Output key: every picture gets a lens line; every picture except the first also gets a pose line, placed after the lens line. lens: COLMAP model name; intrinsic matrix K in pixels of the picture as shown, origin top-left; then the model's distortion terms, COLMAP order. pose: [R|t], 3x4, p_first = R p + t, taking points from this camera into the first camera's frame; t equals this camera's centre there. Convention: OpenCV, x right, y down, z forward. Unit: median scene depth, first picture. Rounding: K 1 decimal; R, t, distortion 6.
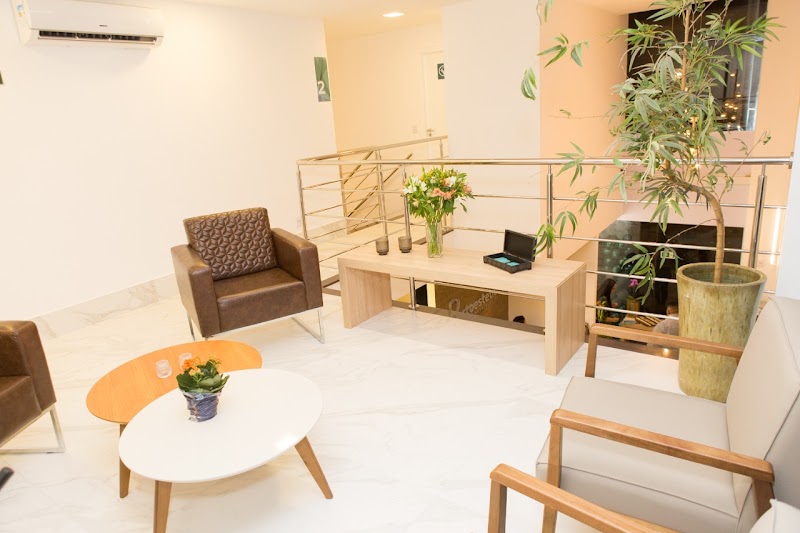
lens RADIAL K [[546.8, 0, 400.0], [0, 546.8, 266.5], [0, 0, 1]] dist [-0.000403, 0.000164]
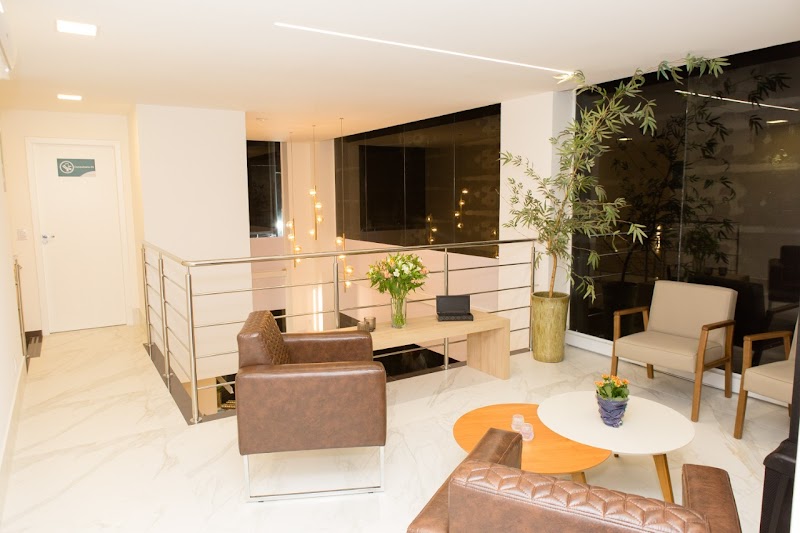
lens RADIAL K [[546.8, 0, 400.0], [0, 546.8, 266.5], [0, 0, 1]] dist [-0.000403, 0.000164]
pose [[0.395544, -0.050089, 0.917080, -1.038812], [0.241123, 0.969150, -0.051065, -0.088084], [-0.886231, 0.241327, 0.395419, 0.514530]]
